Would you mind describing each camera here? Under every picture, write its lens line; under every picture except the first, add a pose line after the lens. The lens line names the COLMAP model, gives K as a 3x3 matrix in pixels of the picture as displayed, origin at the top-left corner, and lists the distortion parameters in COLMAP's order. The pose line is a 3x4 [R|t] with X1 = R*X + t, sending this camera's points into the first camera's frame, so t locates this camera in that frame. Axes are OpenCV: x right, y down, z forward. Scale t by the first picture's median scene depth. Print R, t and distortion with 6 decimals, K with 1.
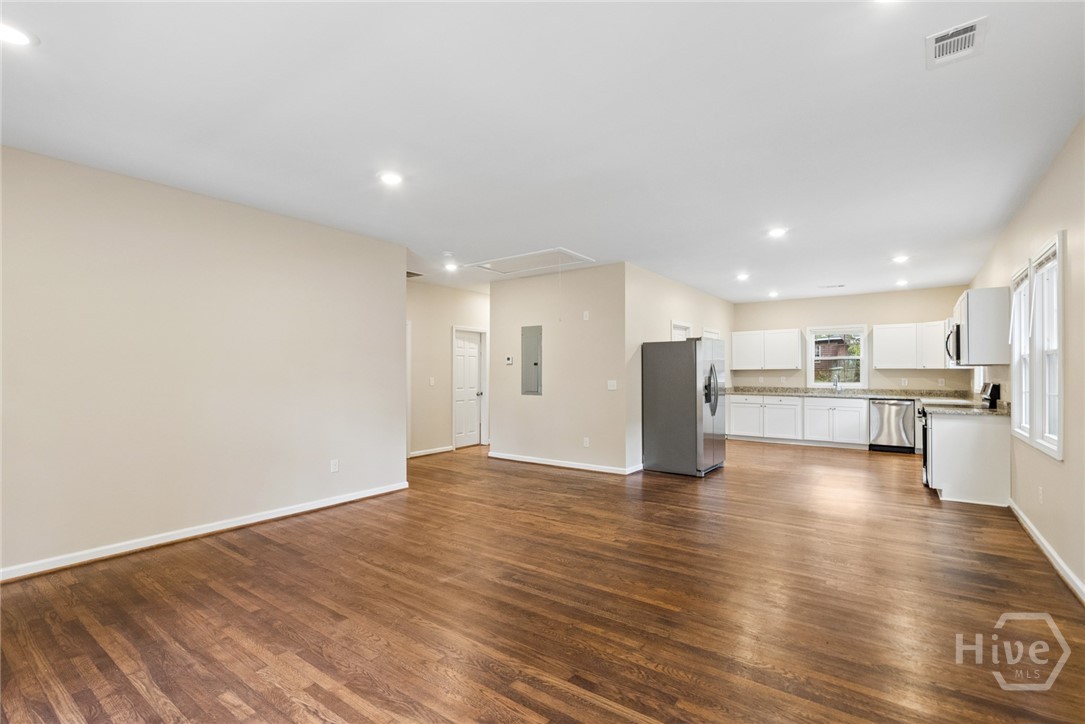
lens RADIAL K [[496.5, 0, 546.9], [0, 496.5, 366.0], [0, 0, 1]] dist [-0.000651, -0.000171]
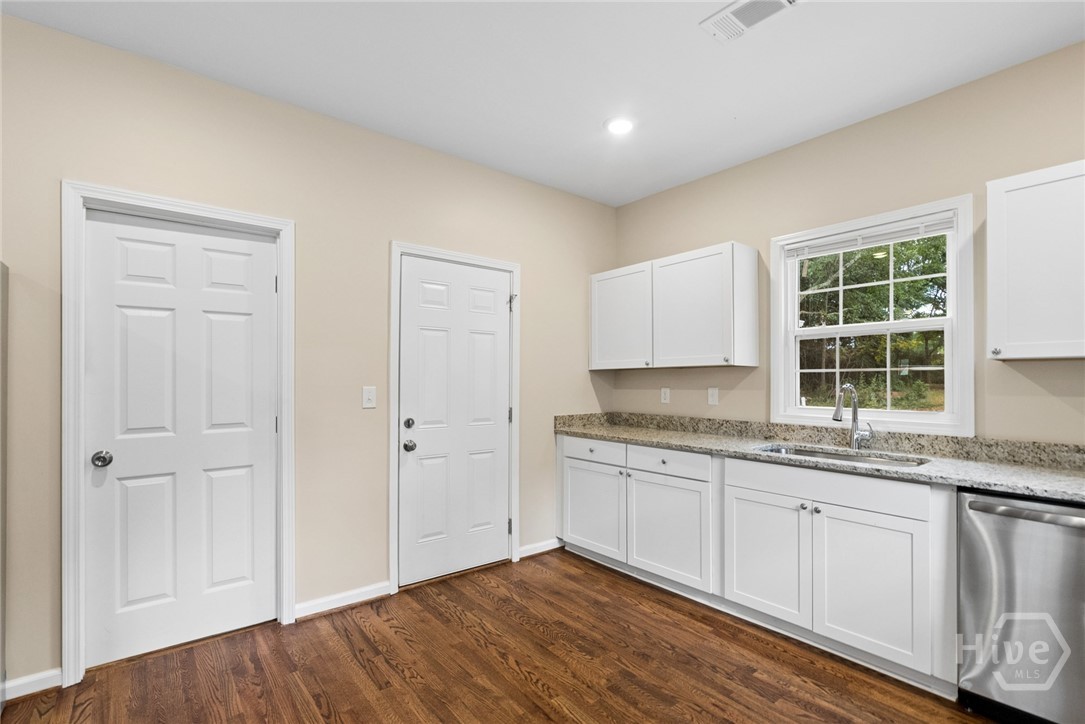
lens RADIAL K [[492.6, 0, 543.8], [0, 492.6, 377.4], [0, 0, 1]] dist [0.000915, -0.000030]
pose [[0.964944, 0.000654, -0.262456, 0.533951], [0.001291, 0.999973, 0.007240, 0.013209], [0.262454, -0.007325, 0.964917, 0.743525]]
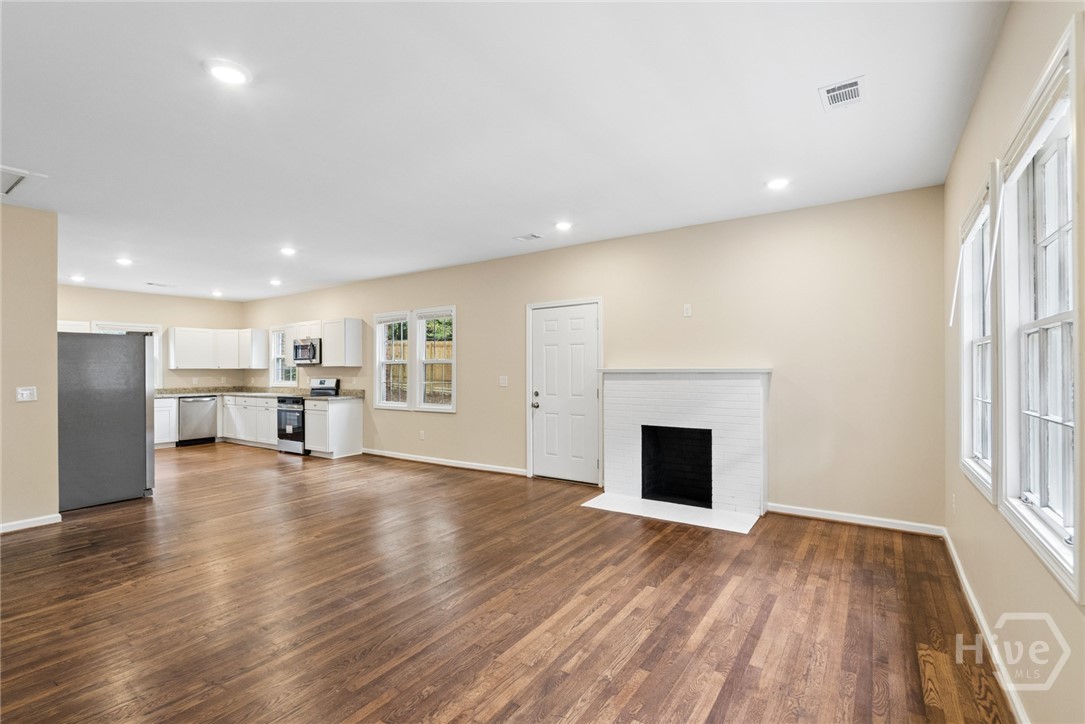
lens RADIAL K [[496.5, 0, 546.9], [0, 496.5, 366.0], [0, 0, 1]] dist [-0.000651, -0.000171]
pose [[-0.041886, 0.005859, 0.999105, -0.436151], [-0.007038, 0.999956, -0.006159, 0.000706], [-0.999098, -0.007290, -0.041843, 0.274006]]
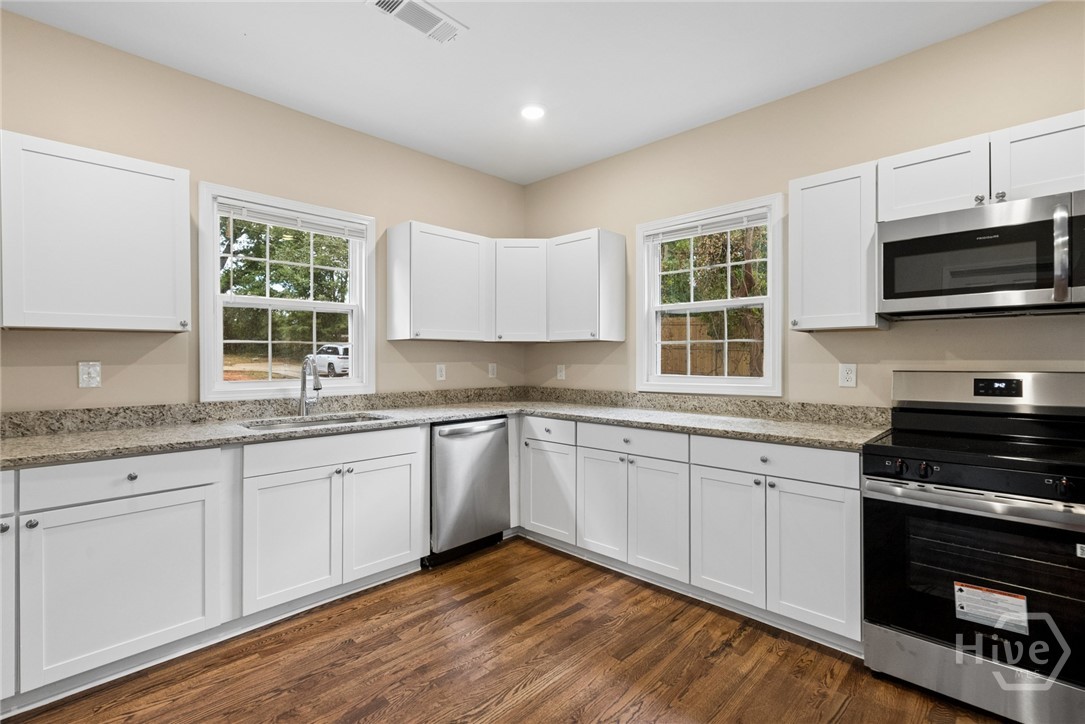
lens RADIAL K [[500.7, 0, 543.2], [0, 500.7, 357.3], [0, 0, 1]] dist [-0.023070, 0.000460]
pose [[0.133182, 0.001402, 0.991091, 0.321651], [-0.013607, 0.999907, 0.000414, 0.018889], [-0.990998, -0.013541, 0.133189, 0.892935]]
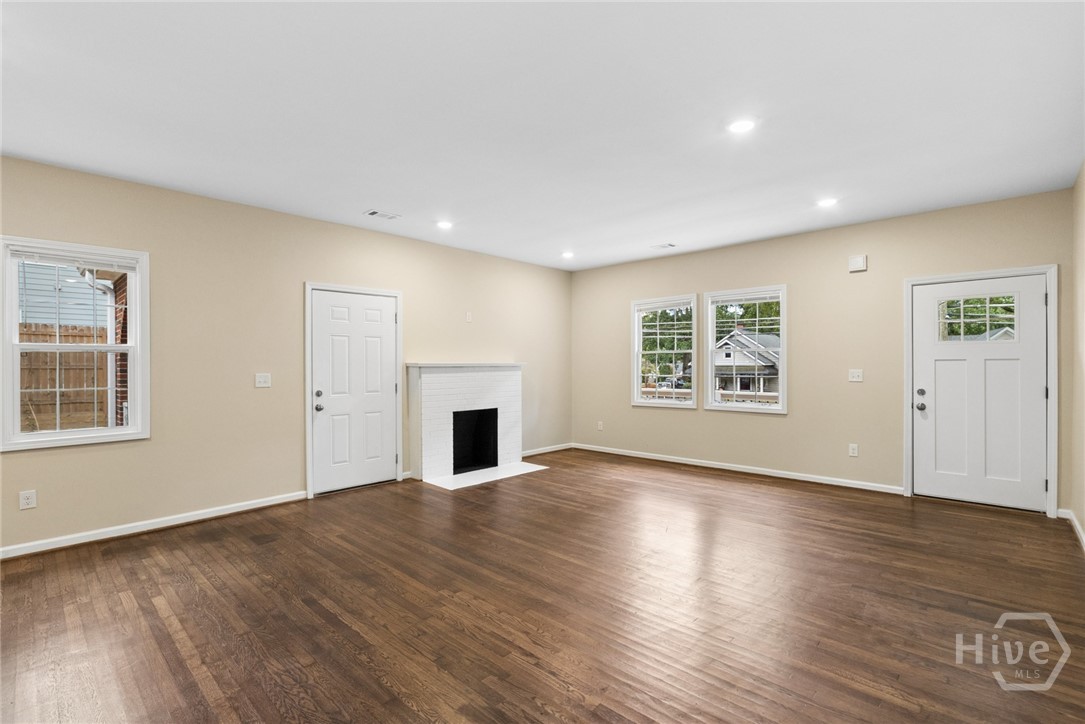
lens RADIAL K [[493.4, 0, 542.5], [0, 493.4, 362.0], [0, 0, 1]] dist [-0.001522, 0.000156]
pose [[-0.991550, 0.006446, 0.129568, -0.040773], [0.004124, 0.999826, -0.018185, 0.011067], [-0.129663, -0.017497, -0.991404, 0.827059]]
